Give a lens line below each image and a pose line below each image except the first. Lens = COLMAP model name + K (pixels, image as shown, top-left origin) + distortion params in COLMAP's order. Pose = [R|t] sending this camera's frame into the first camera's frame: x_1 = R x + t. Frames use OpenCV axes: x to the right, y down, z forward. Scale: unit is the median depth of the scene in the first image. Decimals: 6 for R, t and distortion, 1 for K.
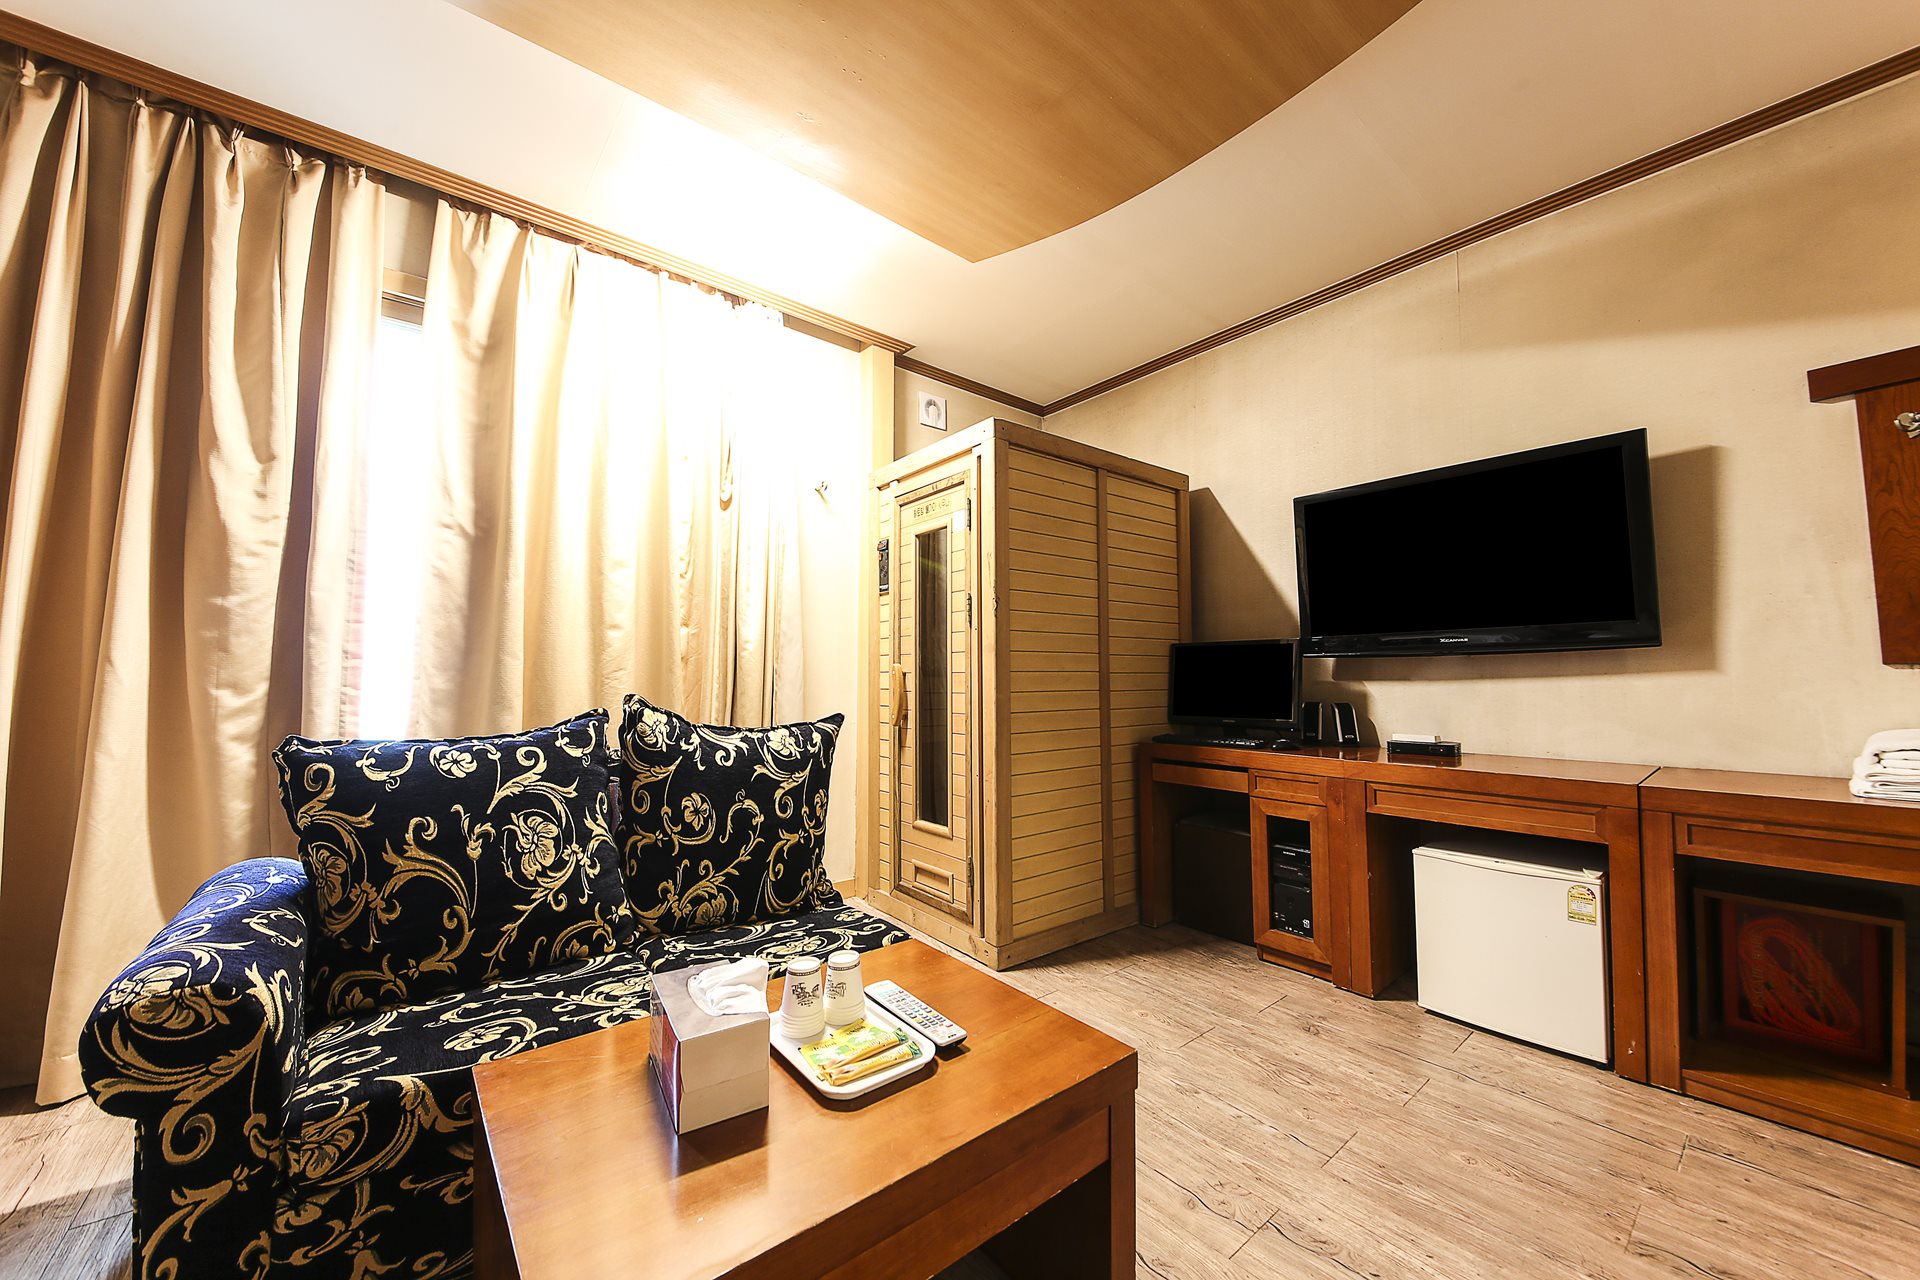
lens RADIAL K [[685.1, 0, 960.0], [0, 685.1, 640.0], [0, 0, 1]] dist [0.011372, -0.011632]
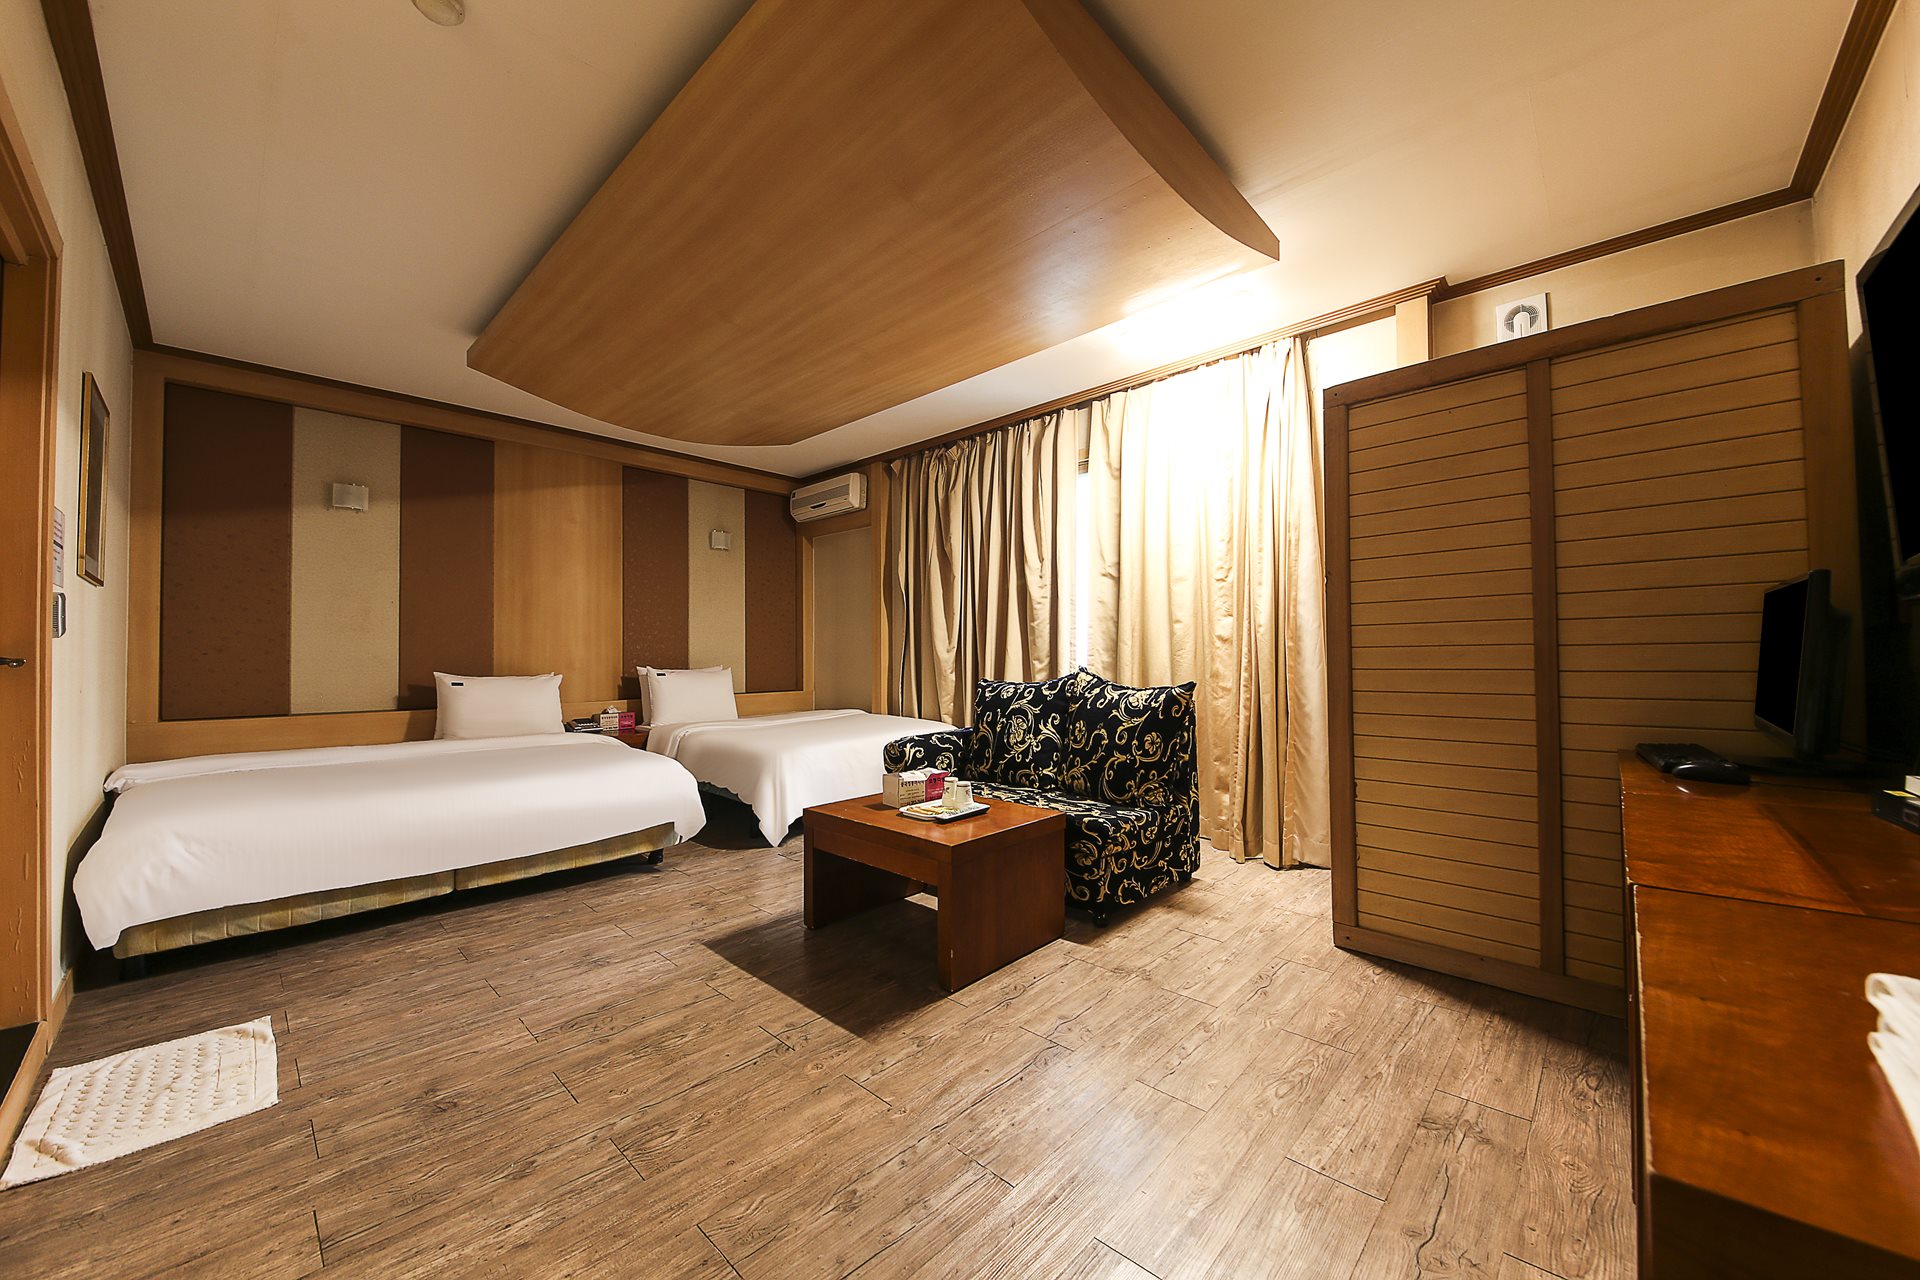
lens RADIAL K [[674.5, 0, 962.1], [0, 674.5, 647.4], [0, 0, 1]] dist [-0.032286, 0.000010]
pose [[0.117764, -0.015665, -0.992918, 1.235077], [0.058392, 0.998255, -0.008824, 0.030637], [0.991323, -0.056939, 0.118474, 0.471582]]
